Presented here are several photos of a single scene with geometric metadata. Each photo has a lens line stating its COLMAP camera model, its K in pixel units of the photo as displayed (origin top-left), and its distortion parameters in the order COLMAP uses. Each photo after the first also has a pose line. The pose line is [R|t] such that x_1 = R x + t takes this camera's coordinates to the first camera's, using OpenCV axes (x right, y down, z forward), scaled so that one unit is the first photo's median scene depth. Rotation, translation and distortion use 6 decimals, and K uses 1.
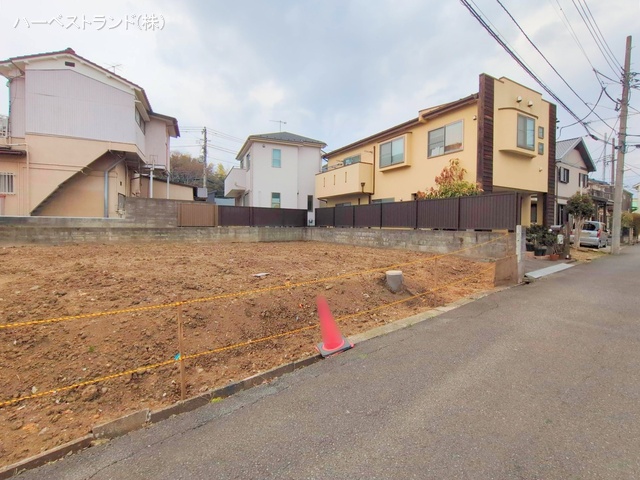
lens RADIAL K [[287.4, 0, 323.3], [0, 287.4, 230.0], [0, 0, 1]] dist [-0.021653, 0.001322]
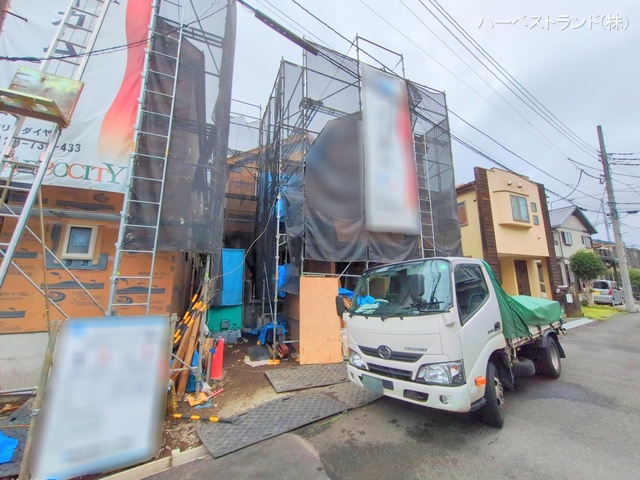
lens RADIAL K [[263.7, 0, 321.9], [0, 263.7, 238.2], [0, 0, 1]] dist [-0.002483, 0.000067]
pose [[0.997247, -0.033364, -0.066228, -0.048636], [0.019106, 0.978520, -0.205267, -0.002701], [0.071654, 0.203436, 0.976463, -0.107551]]
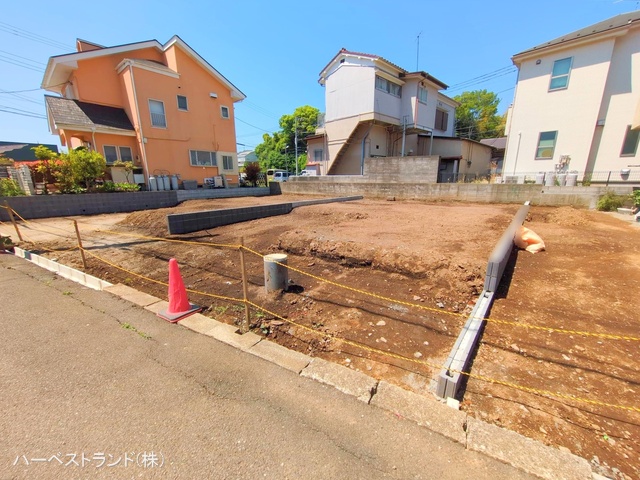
lens RADIAL K [[248.2, 0, 322.4], [0, 248.2, 237.9], [0, 0, 1]] dist [0.003148, 0.000138]
pose [[0.375836, 0.208376, -0.902954, 0.314046], [-0.007910, 0.975077, 0.221728, -0.013418], [0.926652, -0.076191, 0.368118, 0.355773]]
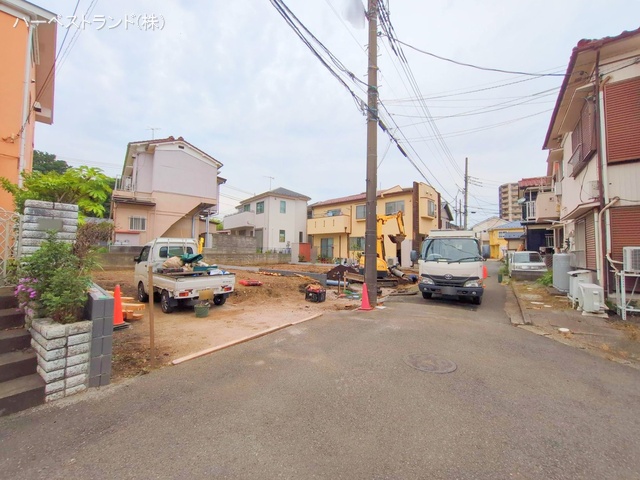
lens RADIAL K [[248.2, 0, 319.6], [0, 248.2, 241.1], [0, 0, 1]] dist [0.003148, 0.000138]
pose [[0.957375, 0.009479, 0.288693, -0.493270], [0.006075, 0.998579, -0.052936, -0.002013], [-0.288784, 0.052433, 0.955957, -0.424383]]
